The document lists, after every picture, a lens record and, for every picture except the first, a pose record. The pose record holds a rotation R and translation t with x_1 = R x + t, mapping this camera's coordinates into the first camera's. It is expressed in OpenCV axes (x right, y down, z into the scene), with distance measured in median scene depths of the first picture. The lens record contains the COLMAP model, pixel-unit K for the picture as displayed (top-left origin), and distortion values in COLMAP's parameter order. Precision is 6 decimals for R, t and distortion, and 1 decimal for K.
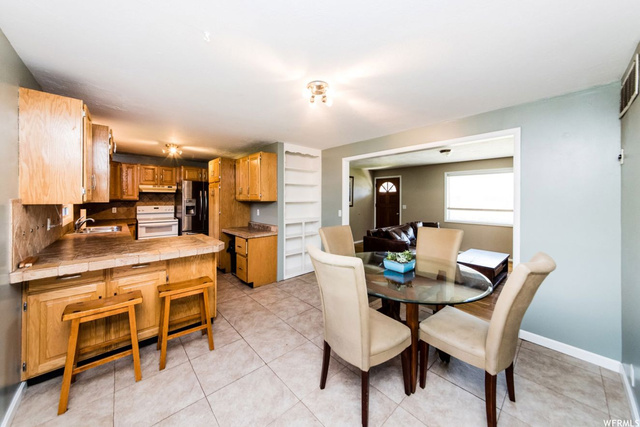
lens RADIAL K [[221.7, 0, 311.3], [0, 221.7, 201.6], [0, 0, 1]] dist [-0.024248, -0.000006]
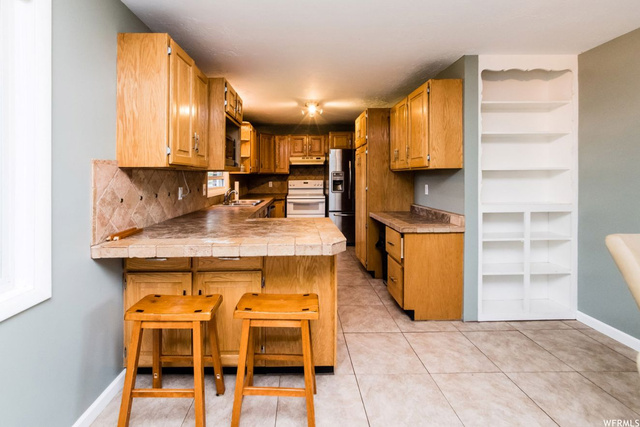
lens RADIAL K [[260.1, 0, 302.0], [0, 260.1, 179.1], [0, 0, 1]] dist [-0.001085, -0.000190]
pose [[0.756593, -0.000544, -0.653886, -0.035083], [-0.001685, 0.999995, -0.002783, 0.023021], [0.653884, 0.003207, 0.756588, 0.247160]]
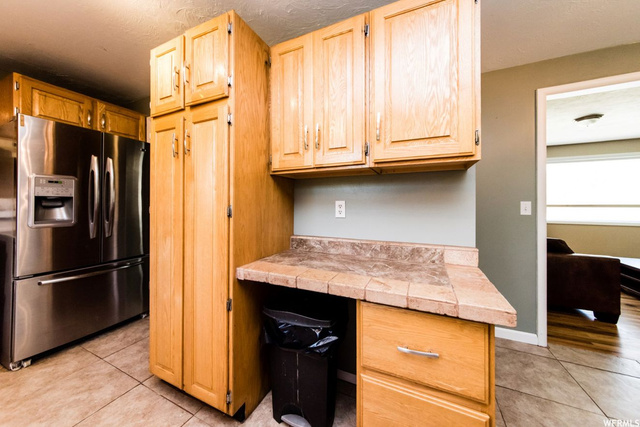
lens RADIAL K [[213.9, 0, 279.2], [0, 213.9, 202.3], [0, 0, 1]] dist [0.000215, 0.004195]
pose [[0.917078, 0.005755, 0.398666, -0.468367], [0.001848, 0.999824, -0.018684, 0.044883], [-0.398704, 0.017871, 0.916906, 0.730098]]
